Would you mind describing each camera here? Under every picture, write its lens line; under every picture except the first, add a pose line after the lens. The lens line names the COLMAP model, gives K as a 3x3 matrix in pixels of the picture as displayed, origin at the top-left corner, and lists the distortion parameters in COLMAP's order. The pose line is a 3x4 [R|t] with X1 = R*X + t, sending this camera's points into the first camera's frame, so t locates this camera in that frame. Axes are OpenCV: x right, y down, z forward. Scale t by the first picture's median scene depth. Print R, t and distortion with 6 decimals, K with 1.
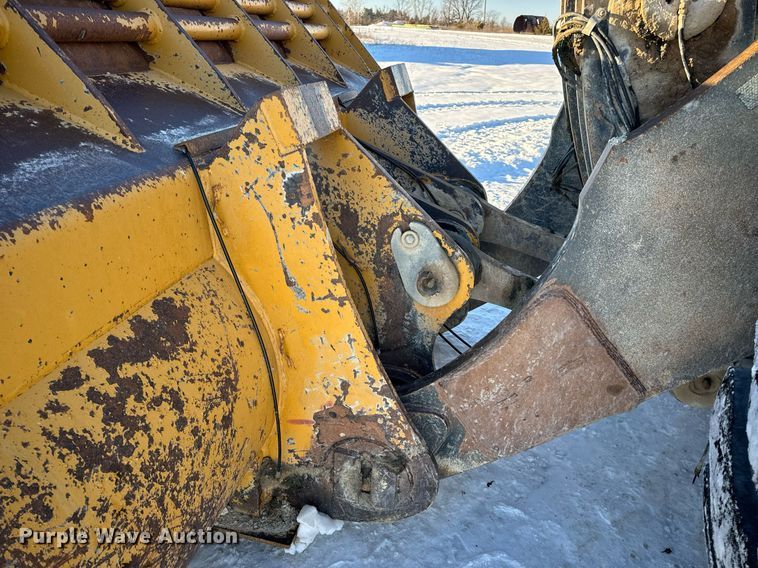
lens RADIAL K [[543.5, 0, 375.6], [0, 543.5, 285.6], [0, 0, 1]] dist [0.052291, -0.035944]
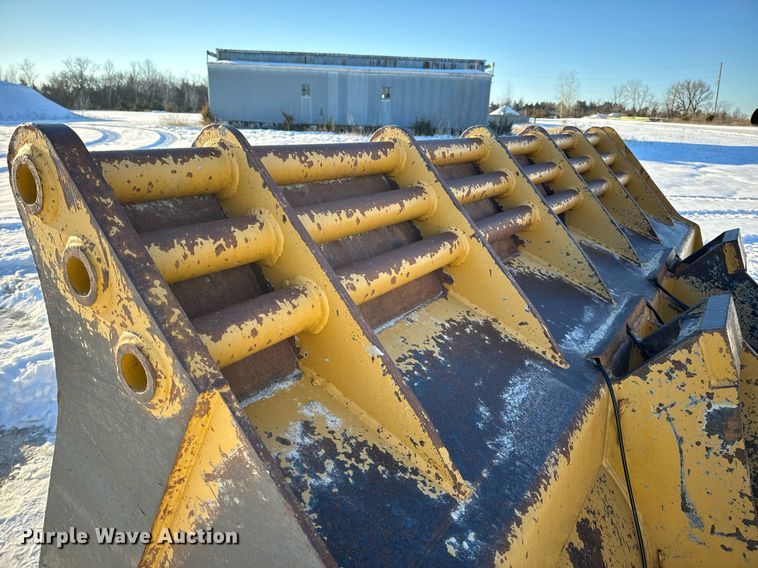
lens RADIAL K [[543.5, 0, 381.9], [0, 543.5, 286.0], [0, 0, 1]] dist [0.052291, -0.035944]
pose [[0.943415, 0.099815, -0.316237, -0.412550], [-0.143087, 0.982811, -0.116658, -0.207010], [0.299157, 0.155306, 0.941480, -0.119321]]
